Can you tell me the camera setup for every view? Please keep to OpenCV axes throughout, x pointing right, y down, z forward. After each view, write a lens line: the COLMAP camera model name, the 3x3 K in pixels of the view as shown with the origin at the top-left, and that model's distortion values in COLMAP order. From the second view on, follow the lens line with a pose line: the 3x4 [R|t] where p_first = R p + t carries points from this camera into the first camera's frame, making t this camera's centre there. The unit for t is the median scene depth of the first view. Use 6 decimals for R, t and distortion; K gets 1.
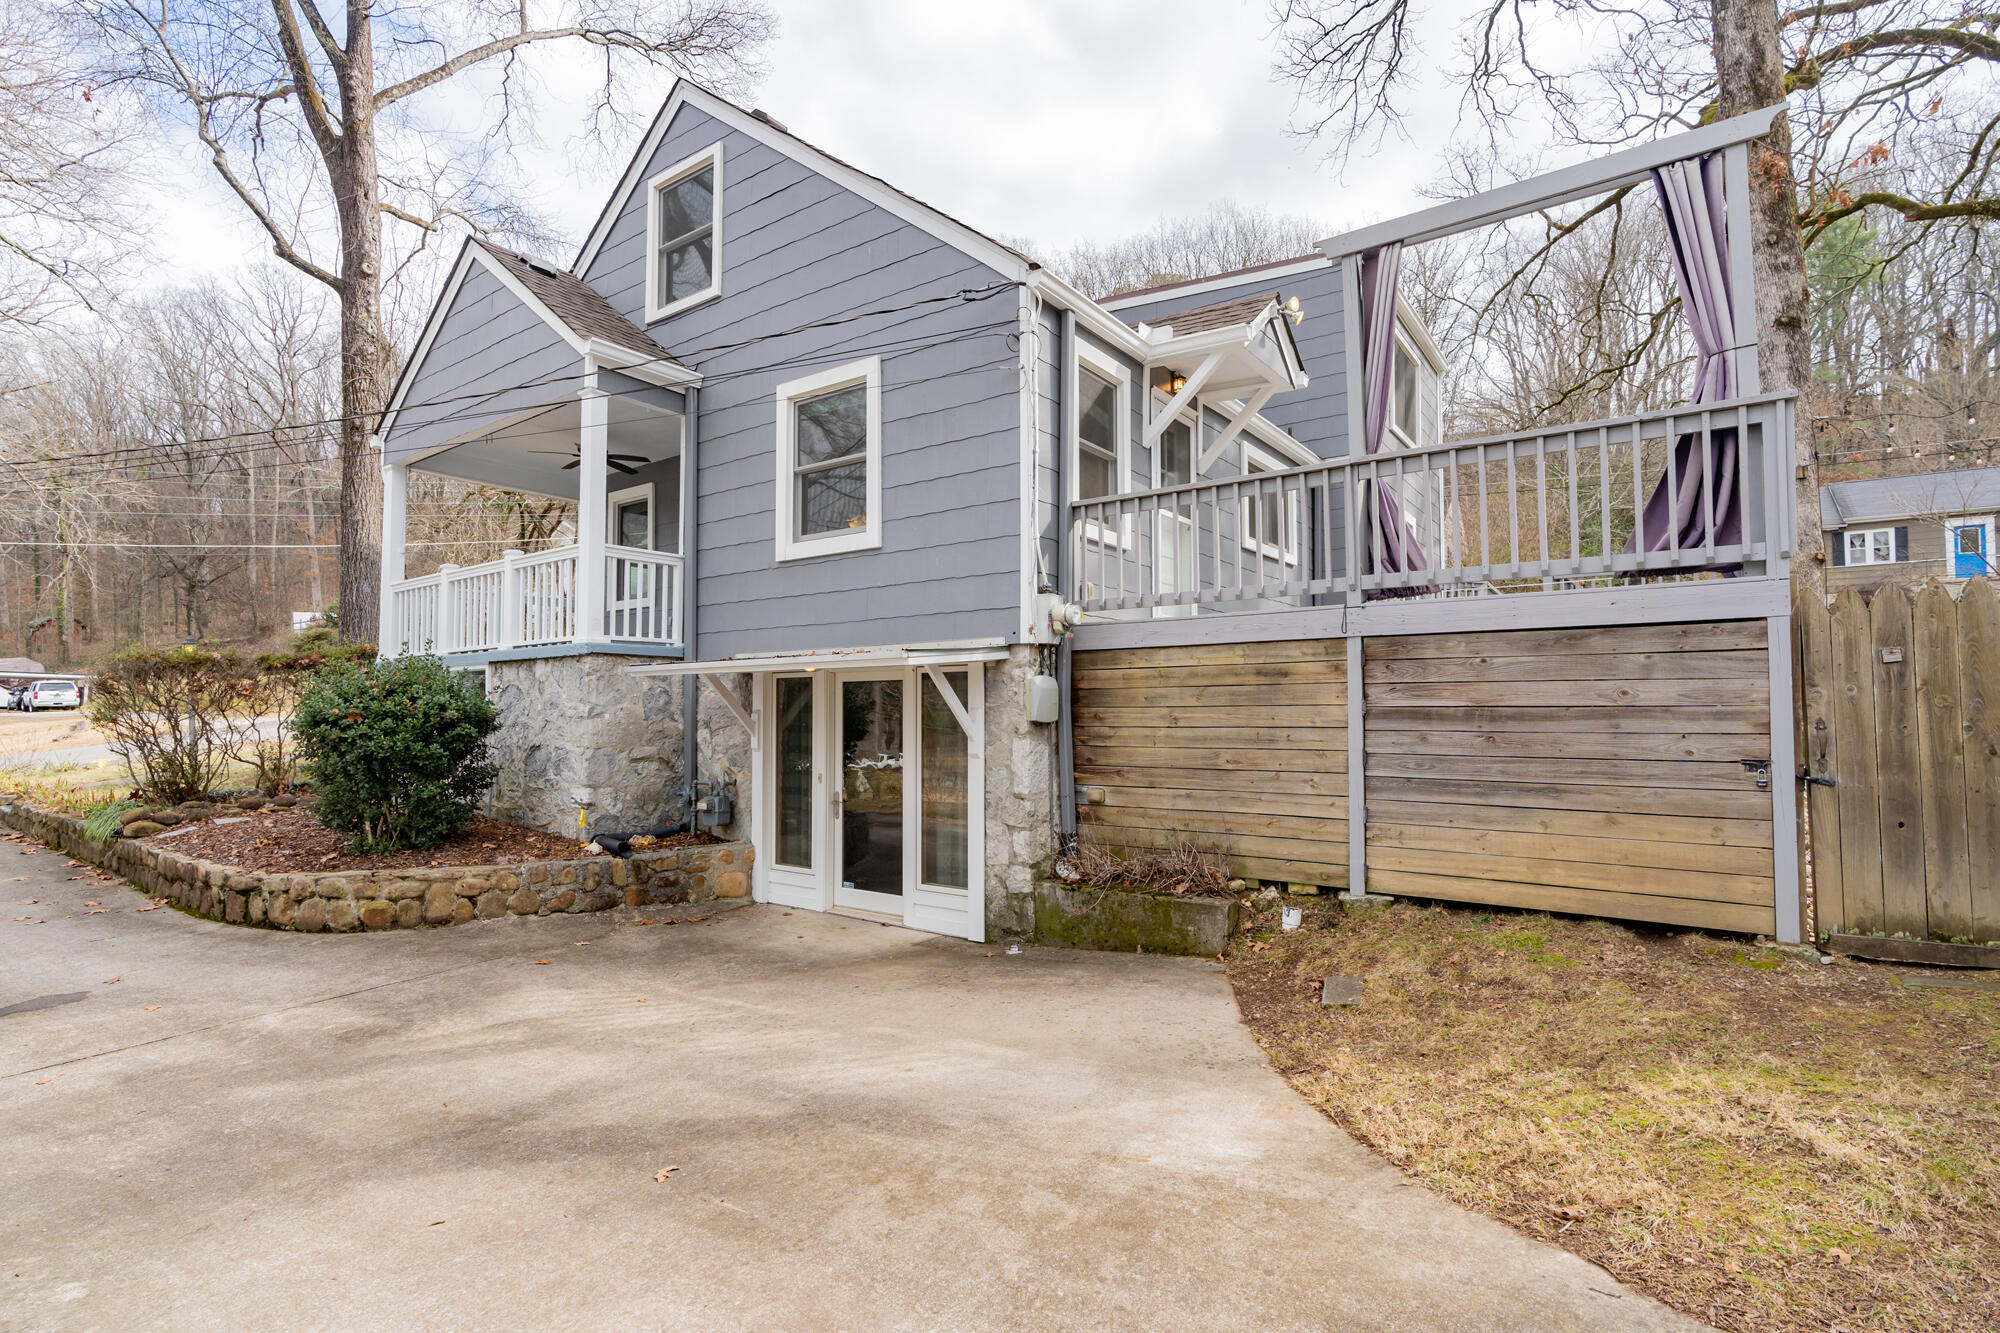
lens RADIAL K [[919.9, 0, 1002.2], [0, 919.9, 666.7], [0, 0, 1]] dist [-0.005807, 0.001143]
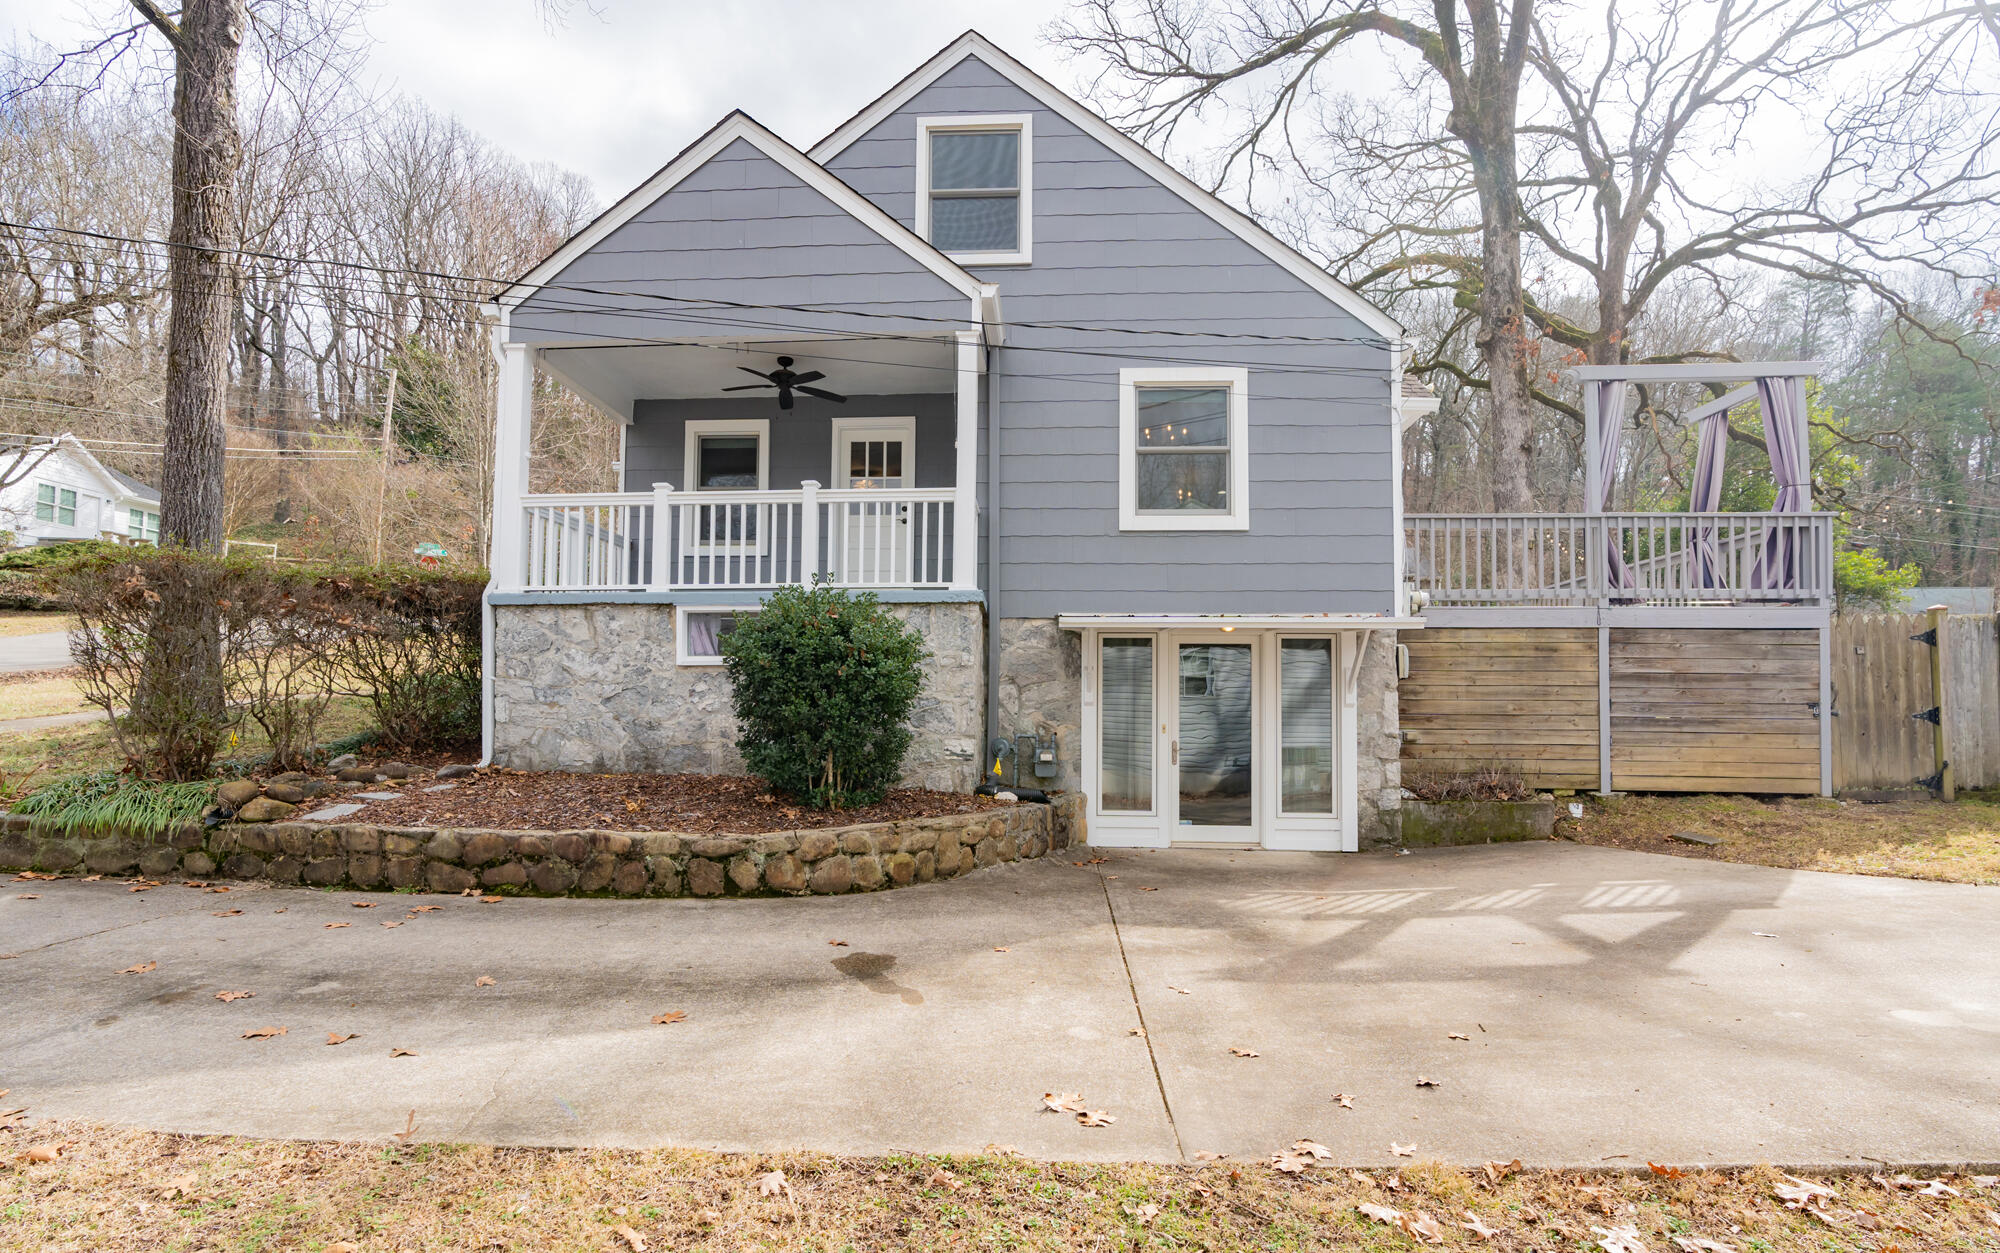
lens RADIAL K [[954.4, 0, 953.5], [0, 954.4, 668.2], [0, 0, 1]] dist [-0.003140, 0.000189]
pose [[0.852166, 0.038119, 0.521881, -1.246684], [-0.037415, 0.999229, -0.011890, 0.086336], [-0.521932, -0.009394, 0.852935, 0.175341]]
